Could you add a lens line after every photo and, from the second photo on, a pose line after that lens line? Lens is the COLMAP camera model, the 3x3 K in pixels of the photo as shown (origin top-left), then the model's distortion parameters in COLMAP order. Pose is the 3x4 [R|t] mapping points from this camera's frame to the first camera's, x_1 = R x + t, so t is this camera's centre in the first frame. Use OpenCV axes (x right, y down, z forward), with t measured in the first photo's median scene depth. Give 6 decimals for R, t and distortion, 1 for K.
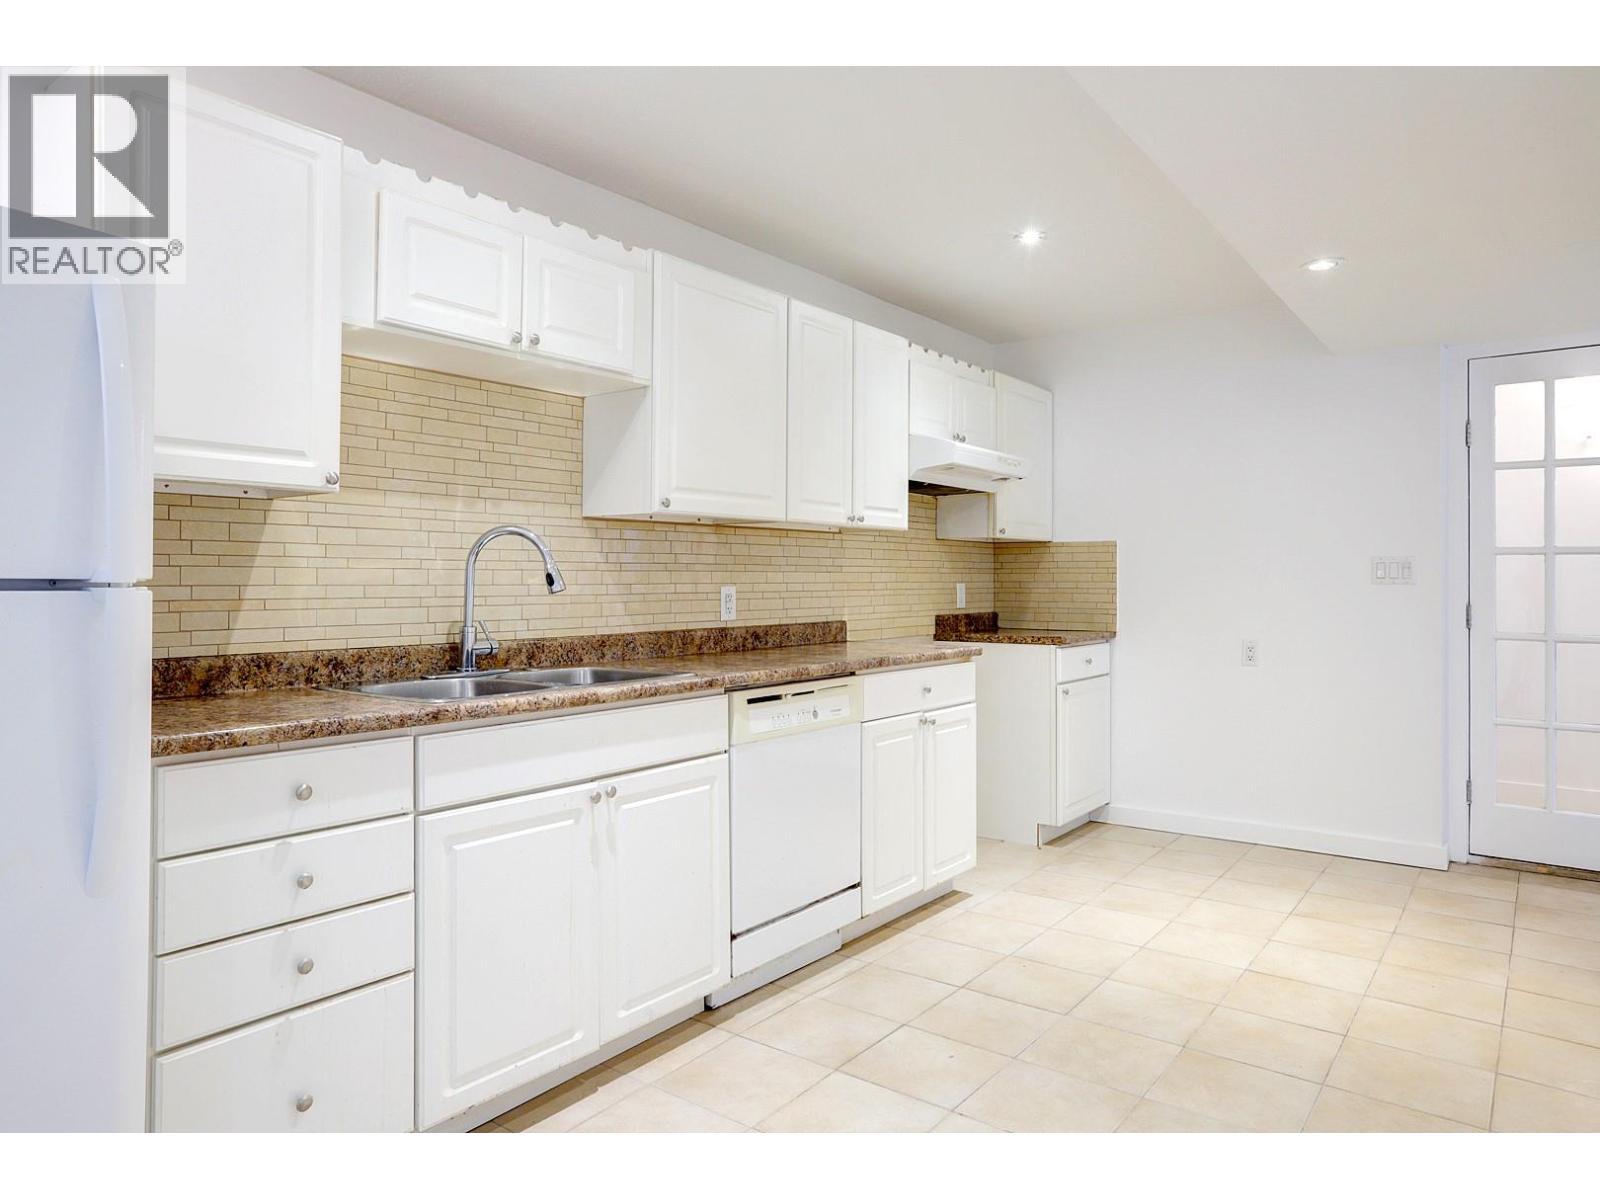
lens RADIAL K [[984.2, 0, 785.7], [0, 984.2, 591.5], [0, 0, 1]] dist [-0.022419, 0.028565]
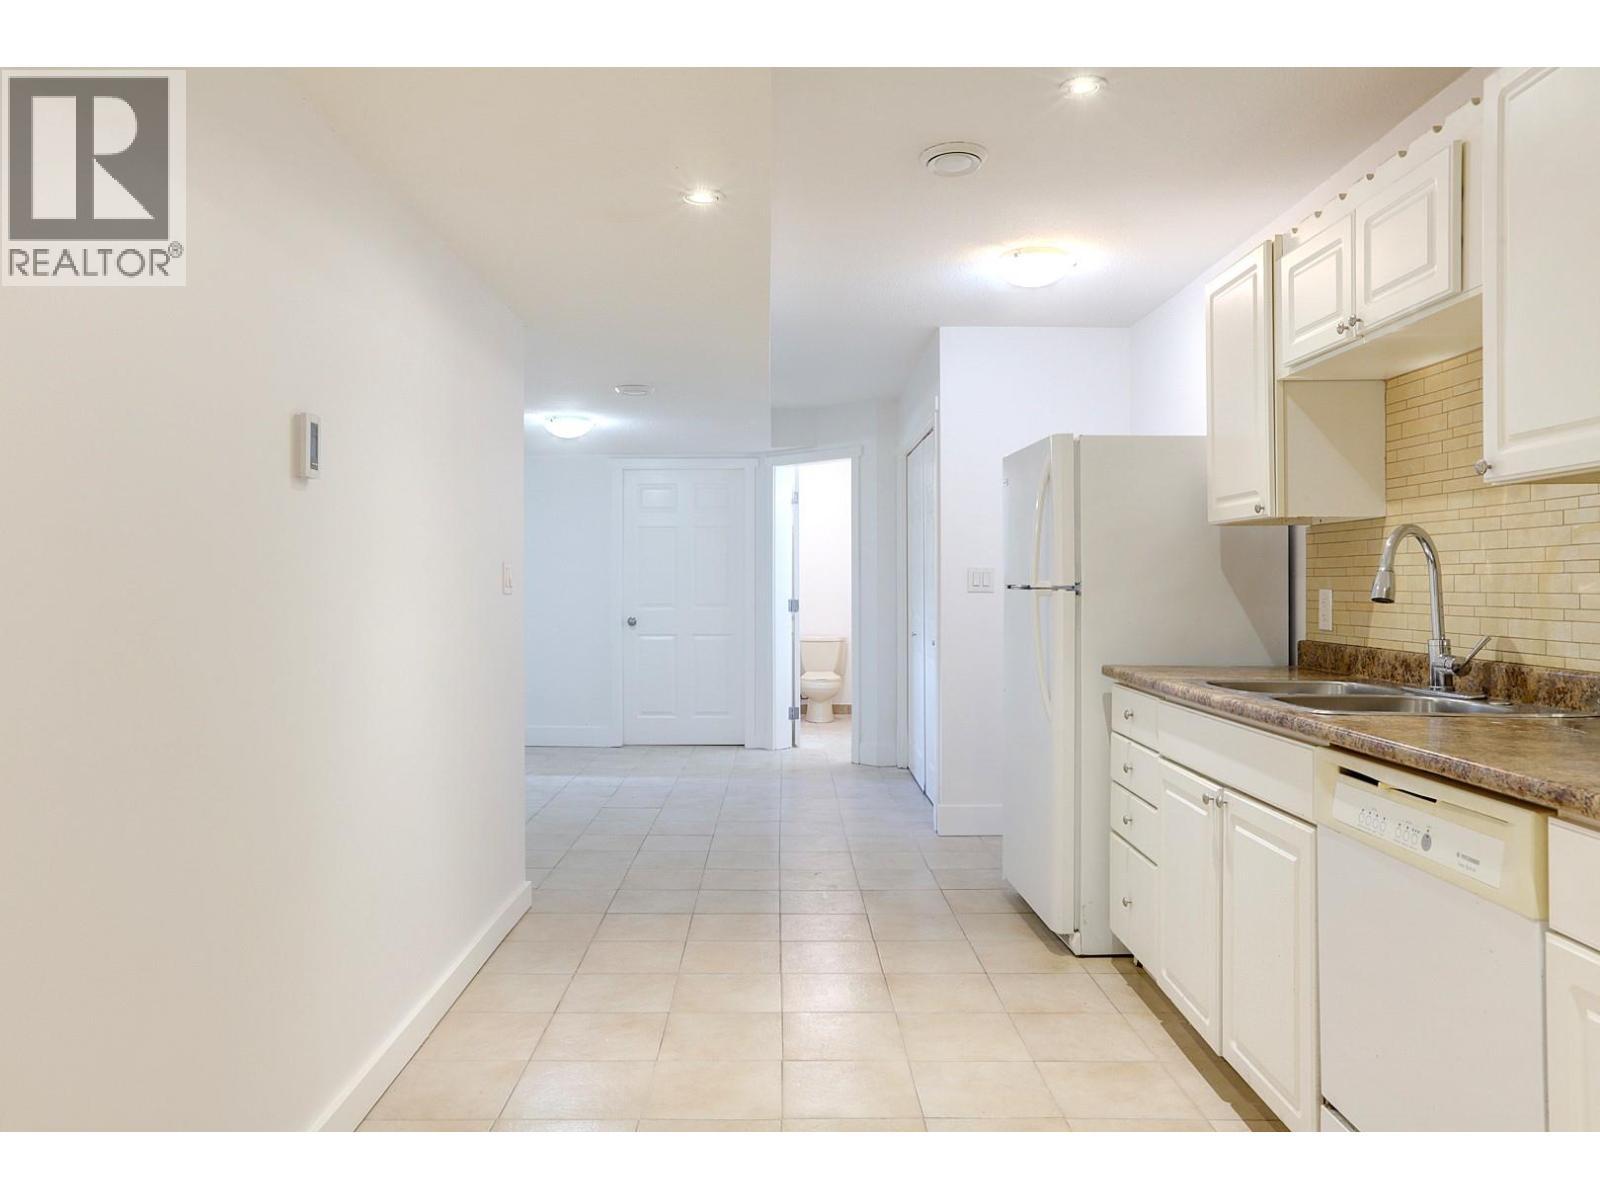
lens RADIAL K [[1116.3, 0, 793.8], [0, 1116.3, 586.5], [0, 0, 1]] dist [-0.030158, 0.038954]
pose [[-0.774132, 0.005638, -0.632999, 0.518165], [-0.000931, 0.999949, 0.010045, -0.014829], [0.633024, 0.008365, -0.774087, 0.957523]]
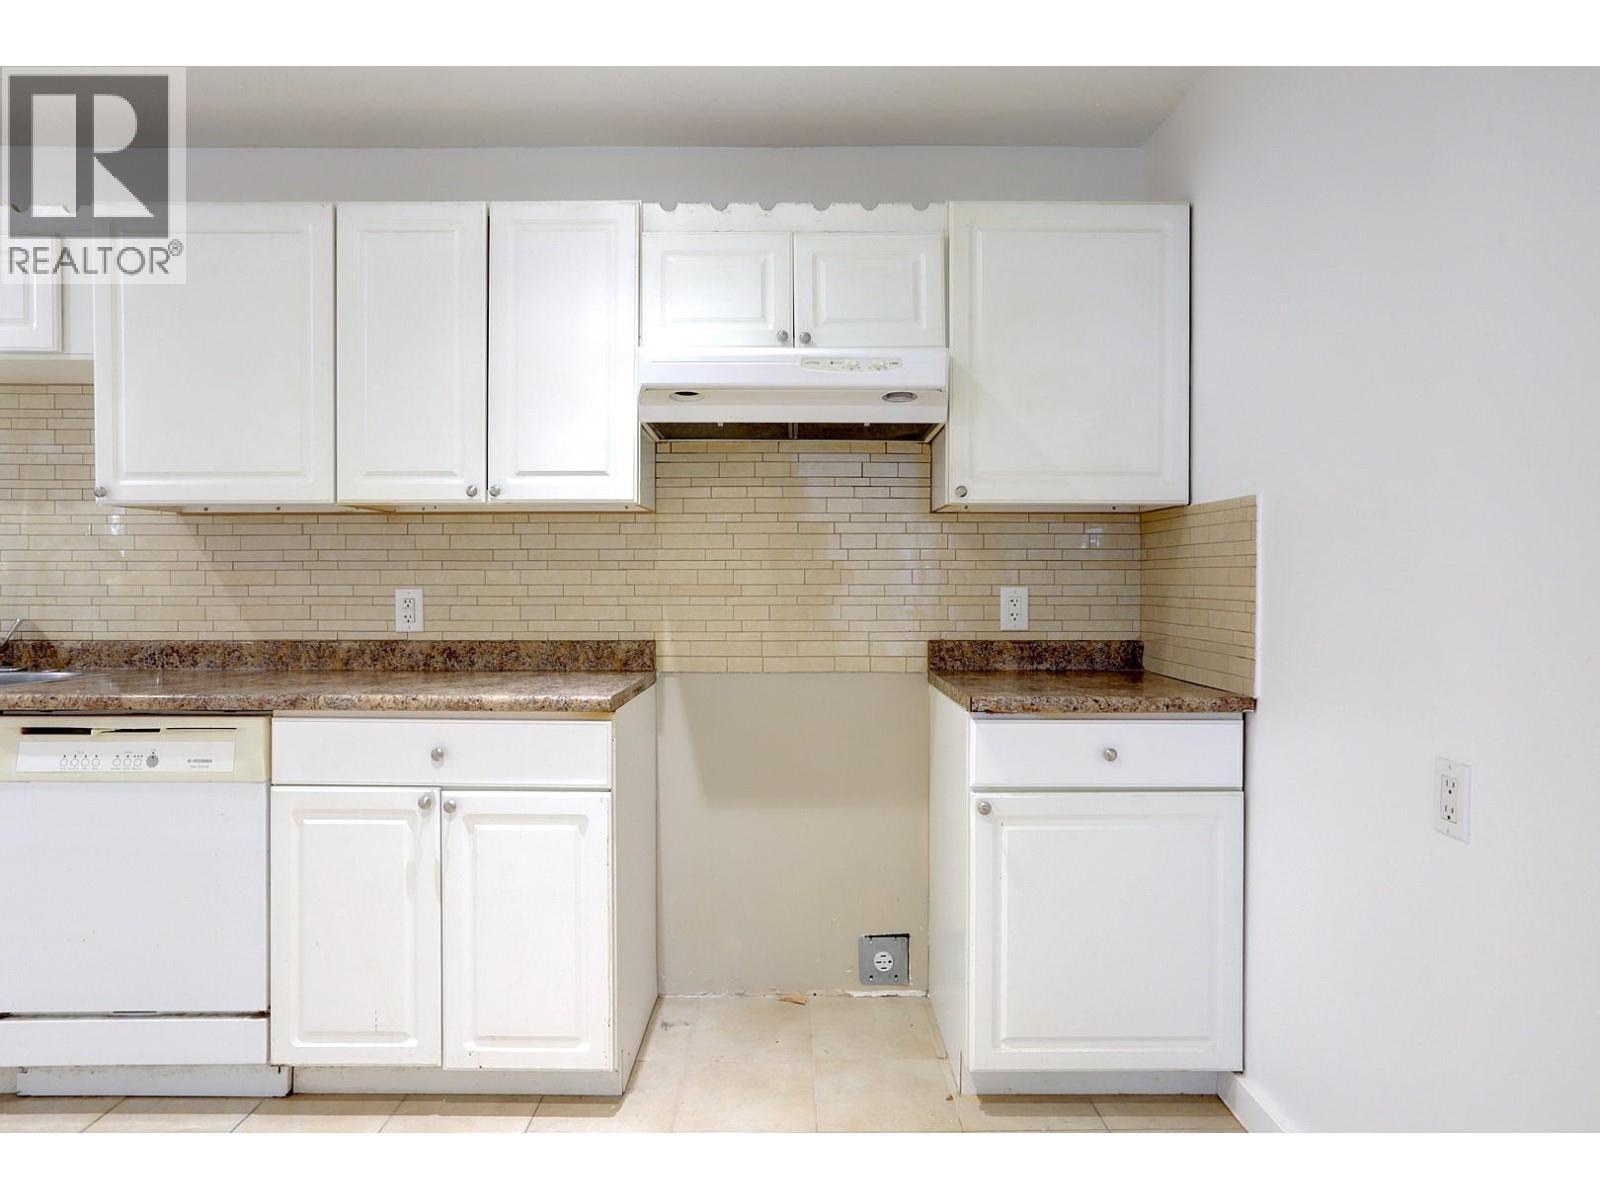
lens RADIAL K [[898.1, 0, 805.1], [0, 898.1, 605.1], [0, 0, 1]] dist [-0.027454, 0.022799]
pose [[0.630928, 0.025594, -0.775419, 0.661718], [-0.010316, 0.999644, 0.024601, -0.012130], [0.775773, -0.007522, 0.630967, 0.741701]]
